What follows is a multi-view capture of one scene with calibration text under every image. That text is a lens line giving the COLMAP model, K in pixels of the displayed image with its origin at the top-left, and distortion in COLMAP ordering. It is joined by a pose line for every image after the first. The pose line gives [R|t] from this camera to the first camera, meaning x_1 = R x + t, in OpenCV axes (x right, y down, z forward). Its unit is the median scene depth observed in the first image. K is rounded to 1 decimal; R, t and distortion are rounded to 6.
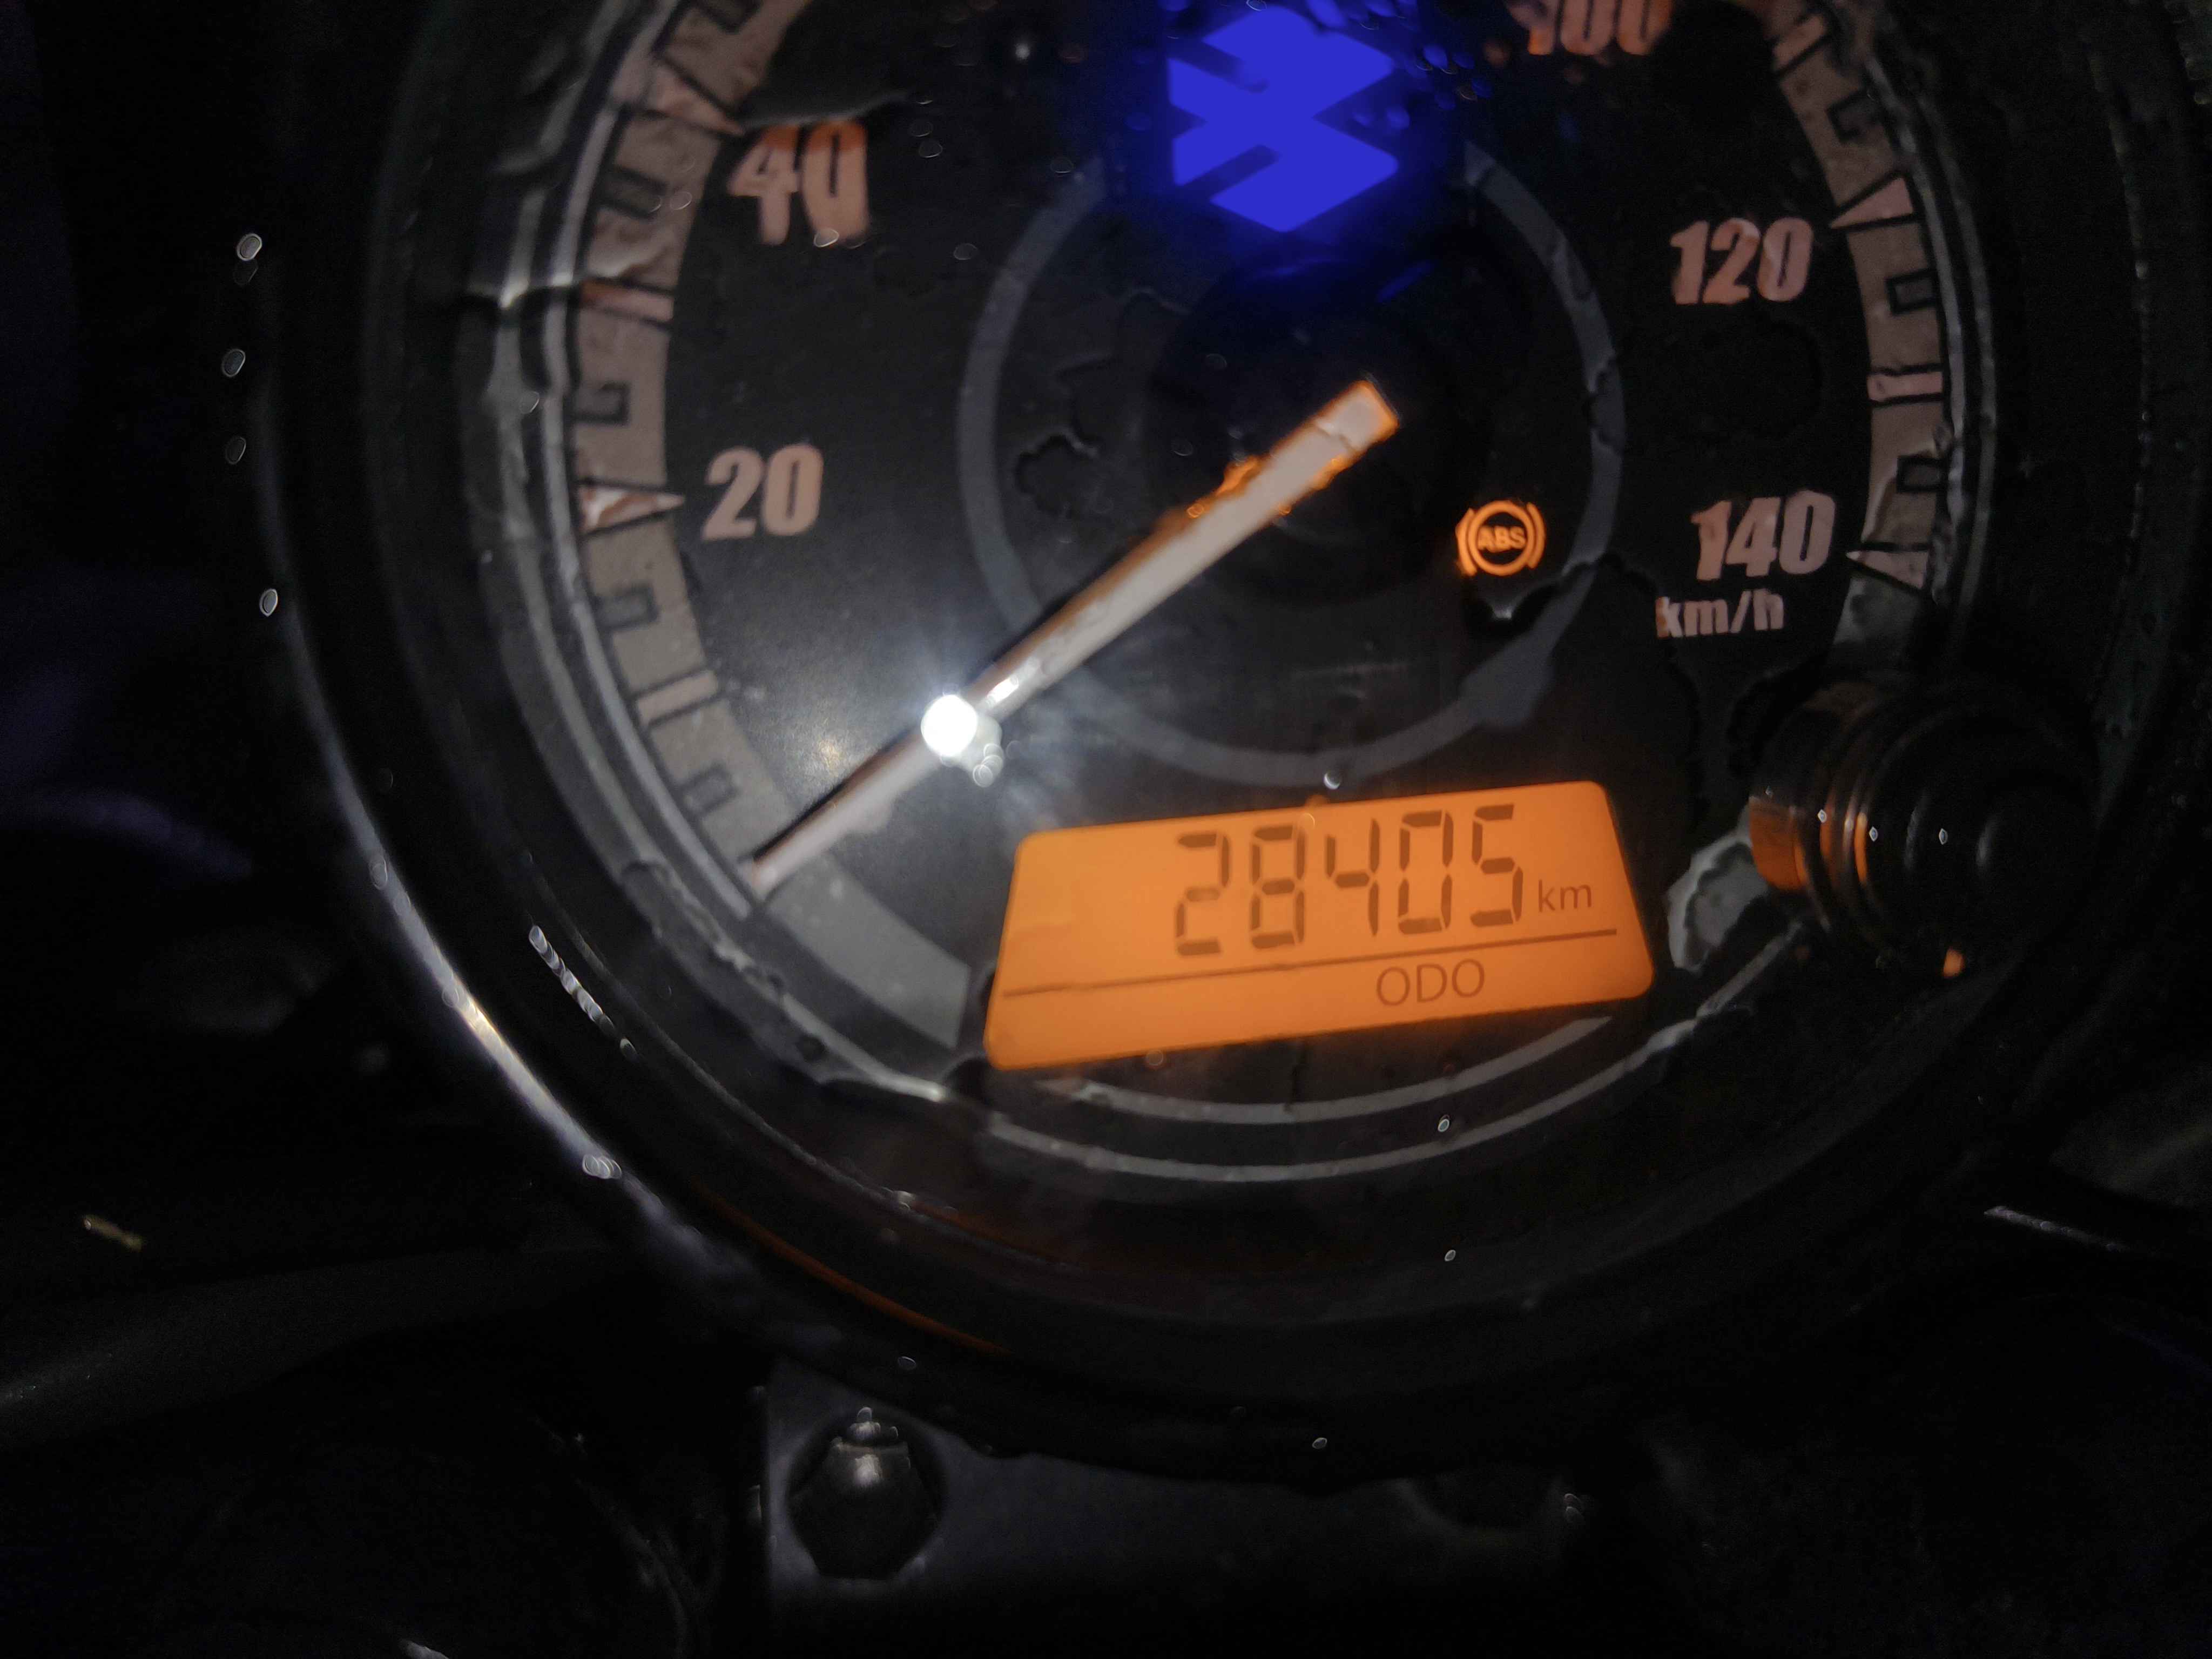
lens RADIAL K [[1530.1, 0, 1075.8], [0, 1530.1, 788.3], [0, 0, 1]] dist [0.044735, -0.148396]
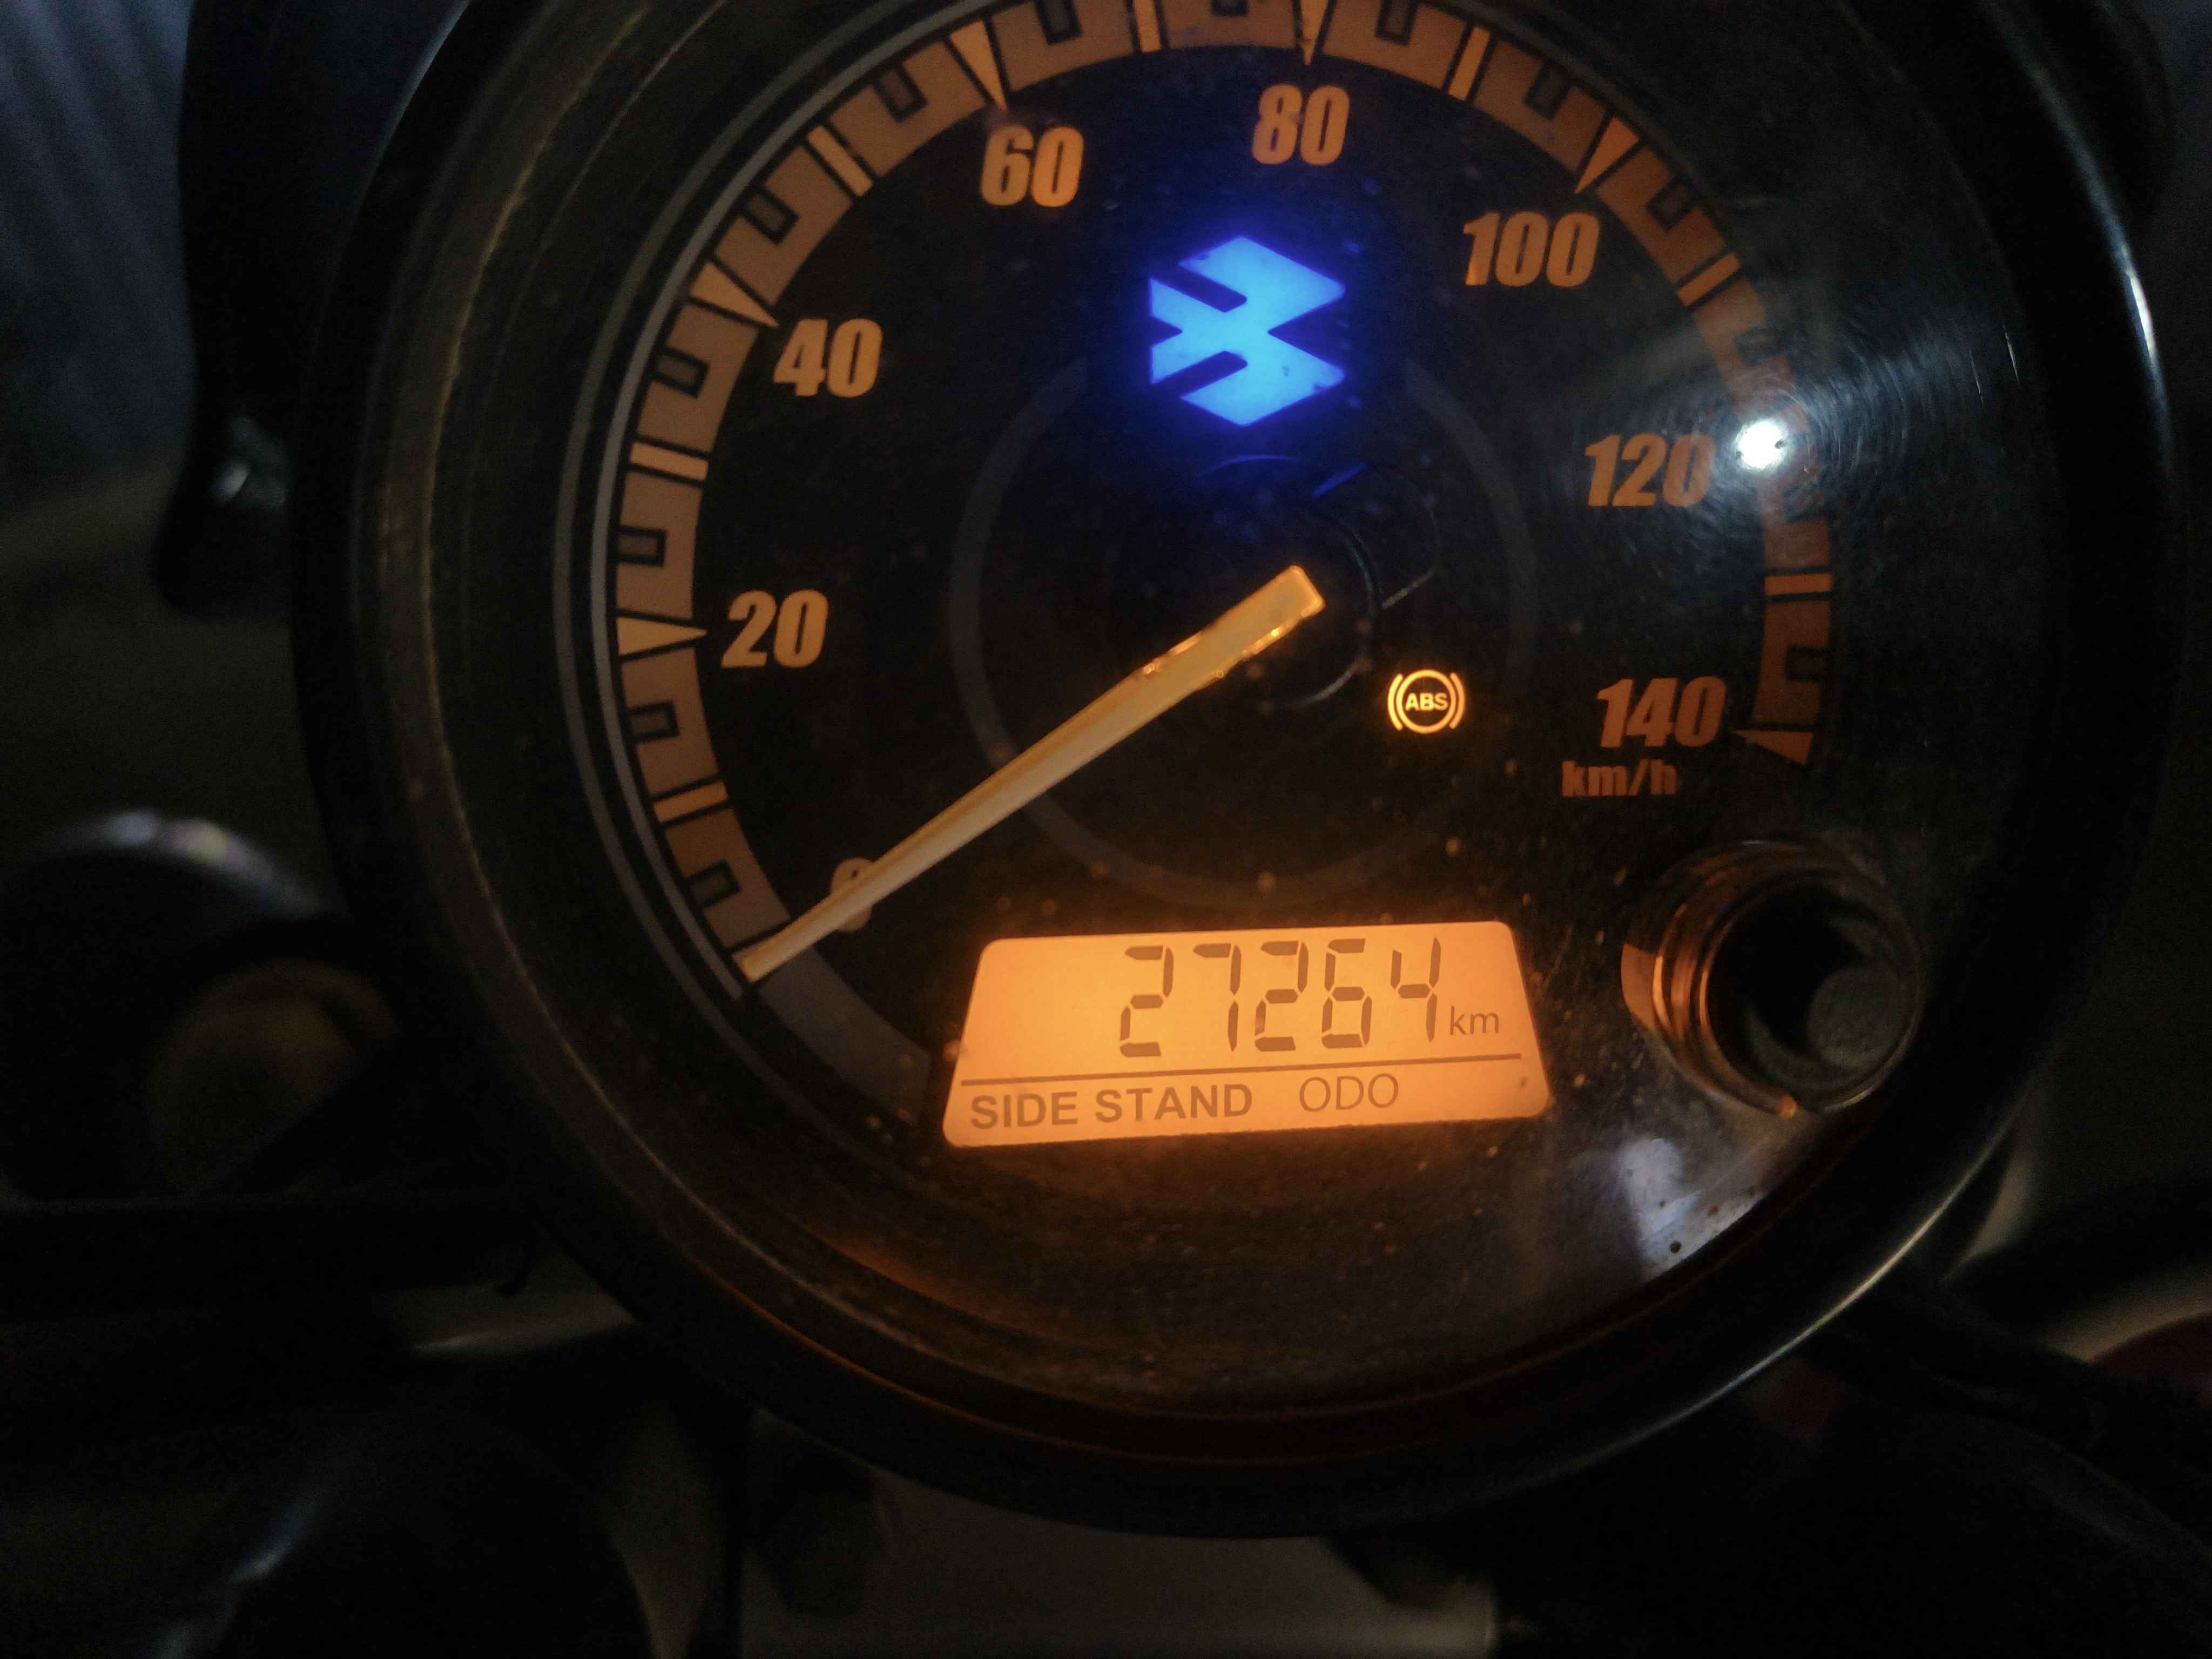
lens RADIAL K [[1649.2, 0, 1106.0], [0, 1649.2, 829.5], [0, 0, 1]] dist [-0.022951, 0.002045]
pose [[0.998319, 0.057214, -0.009287, 0.058151], [-0.057480, 0.997849, -0.031512, -0.016854], [0.007464, 0.031993, 0.999460, -0.209789]]
